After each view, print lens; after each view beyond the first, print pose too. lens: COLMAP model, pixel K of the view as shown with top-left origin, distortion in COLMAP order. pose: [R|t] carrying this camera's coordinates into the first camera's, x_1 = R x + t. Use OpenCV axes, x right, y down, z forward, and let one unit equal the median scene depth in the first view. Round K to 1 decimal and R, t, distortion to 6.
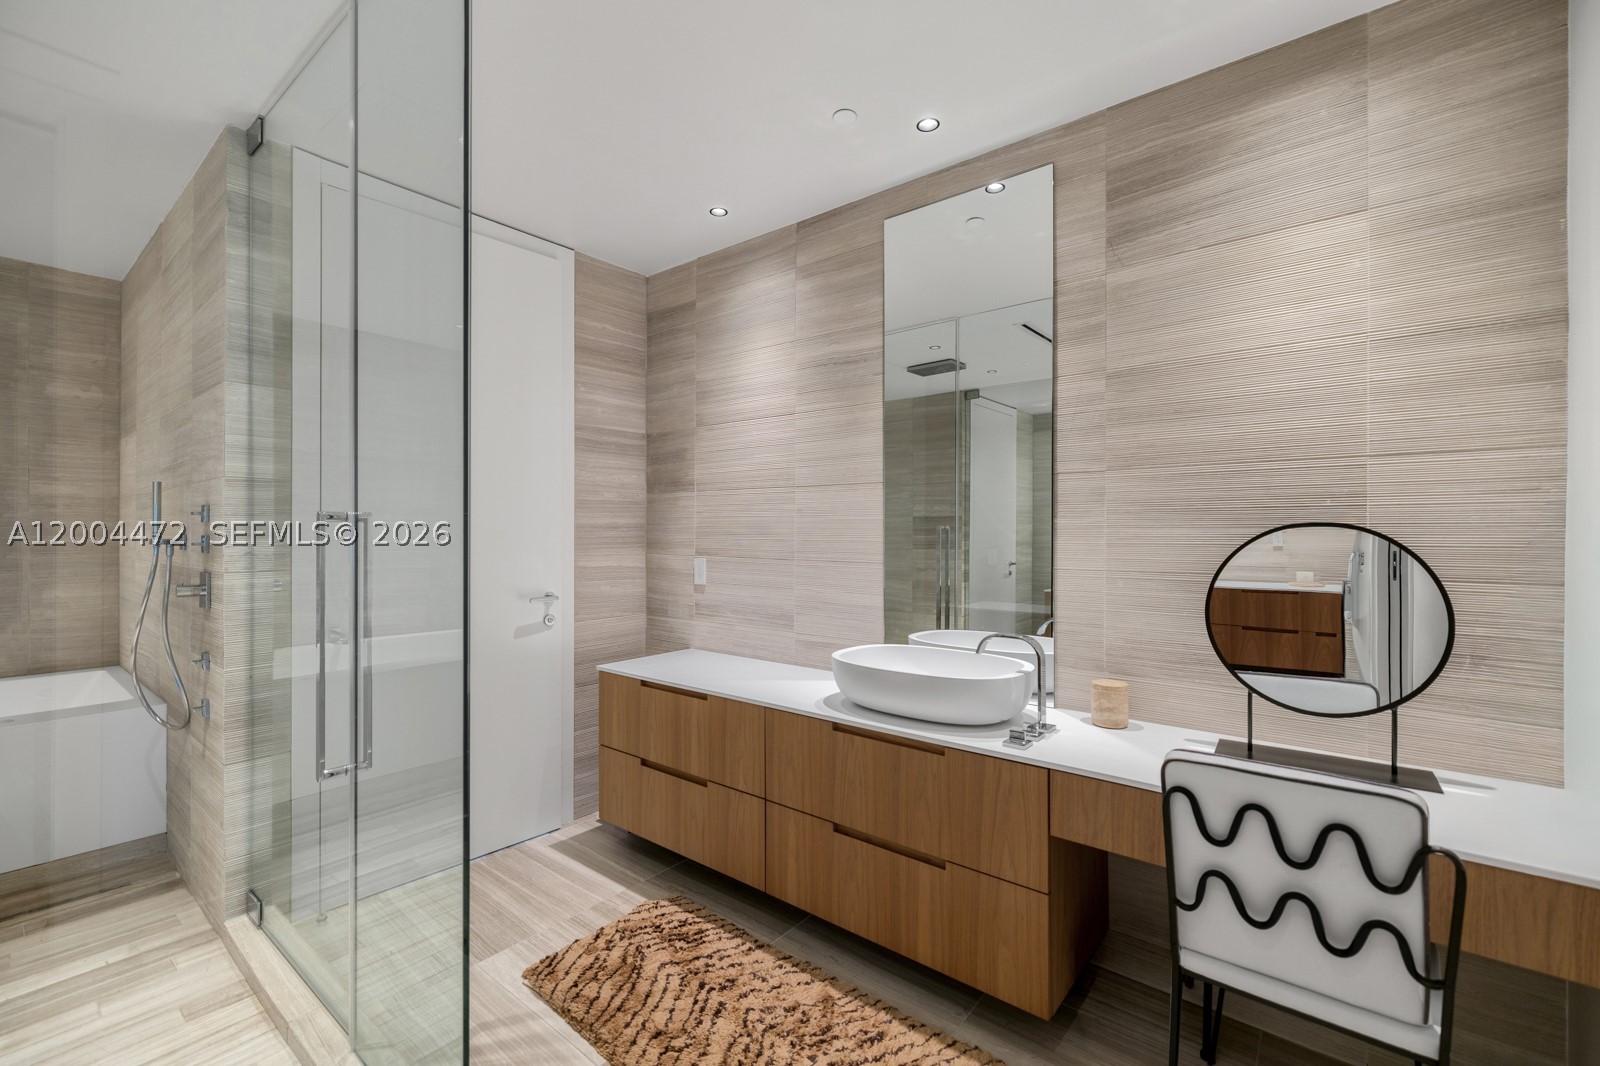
lens RADIAL K [[695.2, 0, 800.0], [0, 695.2, 533.0], [0, 0, 1]] dist [-0.004008, -0.000301]
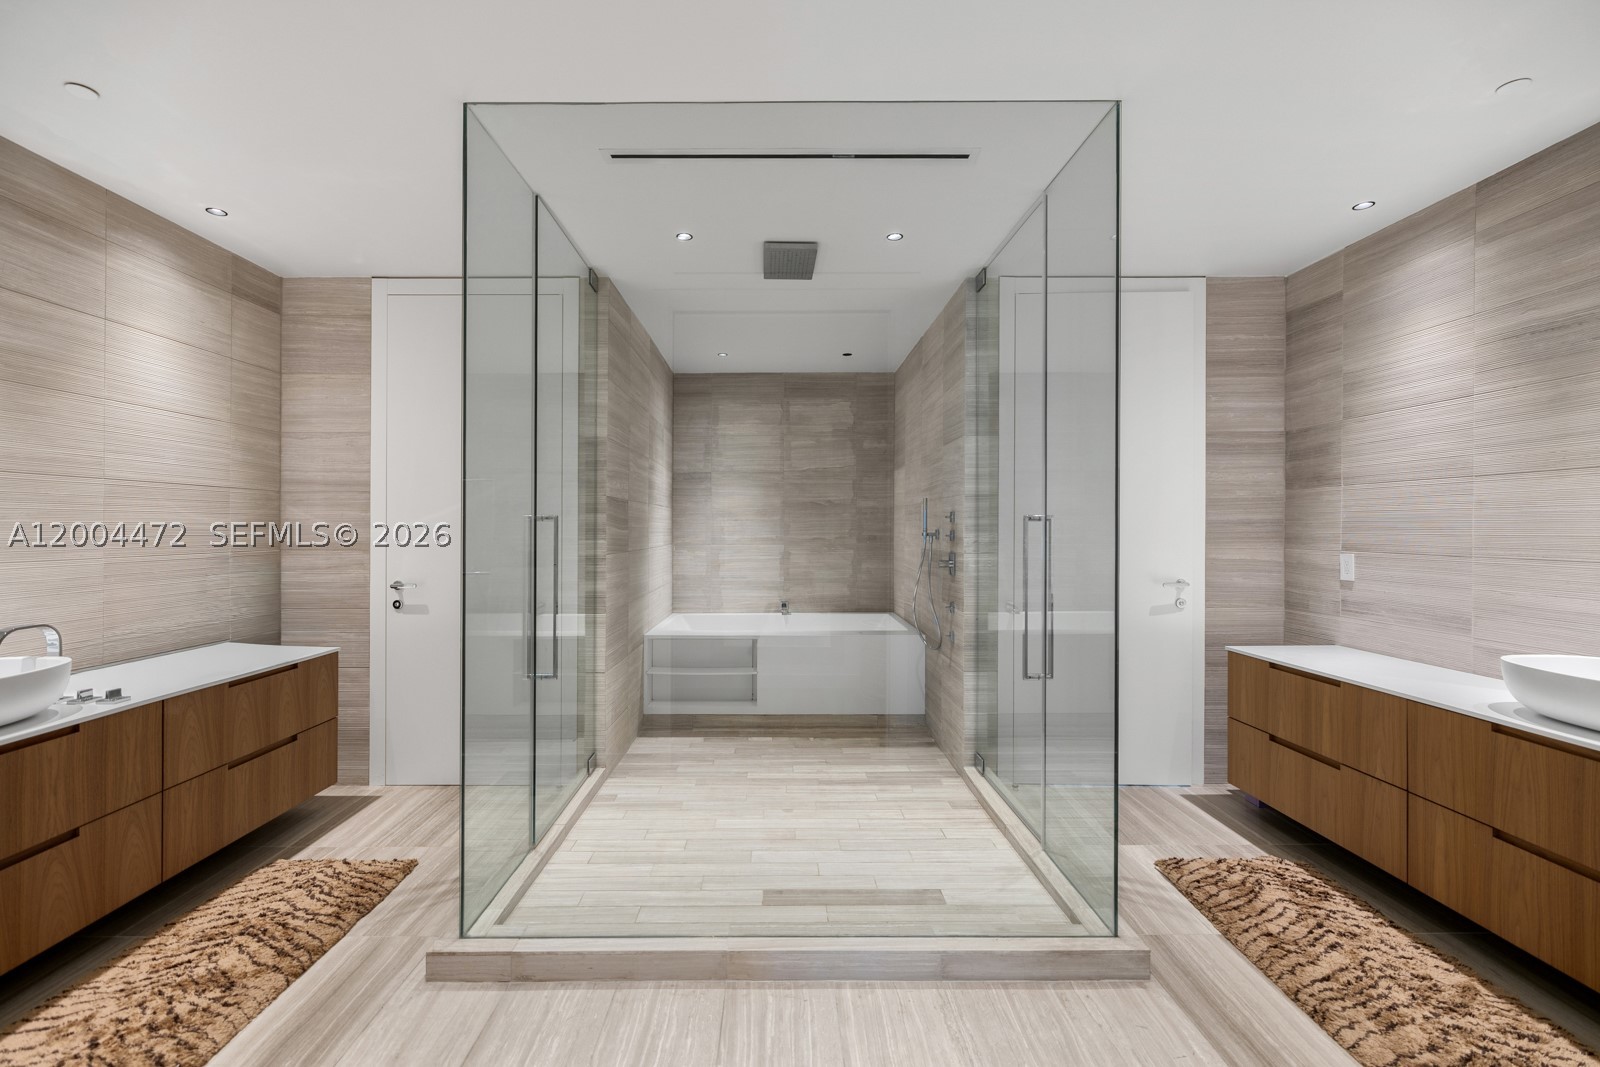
lens RADIAL K [[701.4, 0, 792.7], [0, 701.4, 537.8], [0, 0, 1]] dist [0.003452, -0.000073]
pose [[0.650832, 0.006246, -0.759196, 0.137597], [0.002295, 0.999945, 0.010194, 0.002791], [0.759218, -0.008377, 0.650782, -0.328028]]
